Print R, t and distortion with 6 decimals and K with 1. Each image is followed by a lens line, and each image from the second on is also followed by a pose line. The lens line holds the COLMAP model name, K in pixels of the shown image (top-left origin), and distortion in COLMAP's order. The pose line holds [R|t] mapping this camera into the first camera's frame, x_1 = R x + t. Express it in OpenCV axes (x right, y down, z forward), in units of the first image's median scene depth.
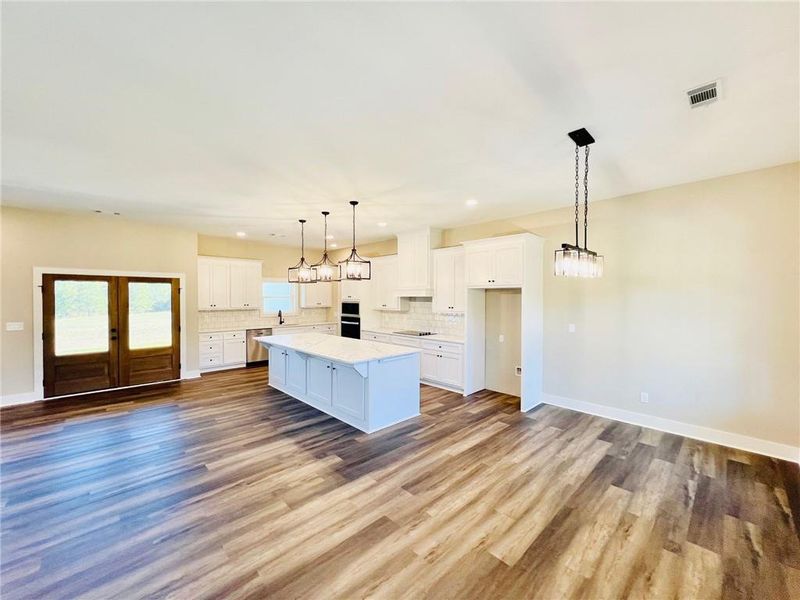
lens RADIAL K [[321.9, 0, 400.0], [0, 321.9, 300.0], [0, 0, 1]] dist [0.000804, 0.000048]
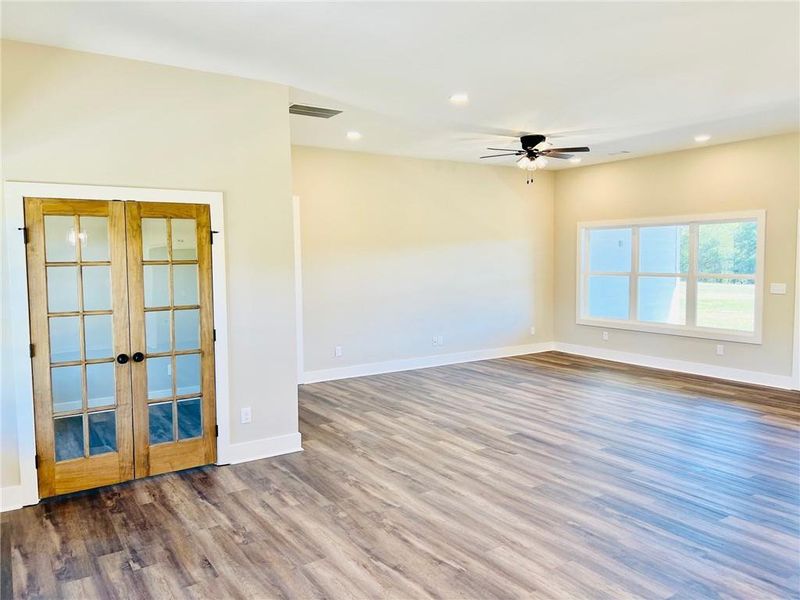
lens RADIAL K [[594.6, 0, 400.0], [0, 594.6, 300.0], [0, 0, 1]] dist [0.021943, -0.005180]
pose [[-0.184837, 0.071484, -0.980166, 0.438731], [0.000800, 0.997362, 0.072587, 0.002723], [0.982769, 0.012633, -0.184407, 0.393888]]
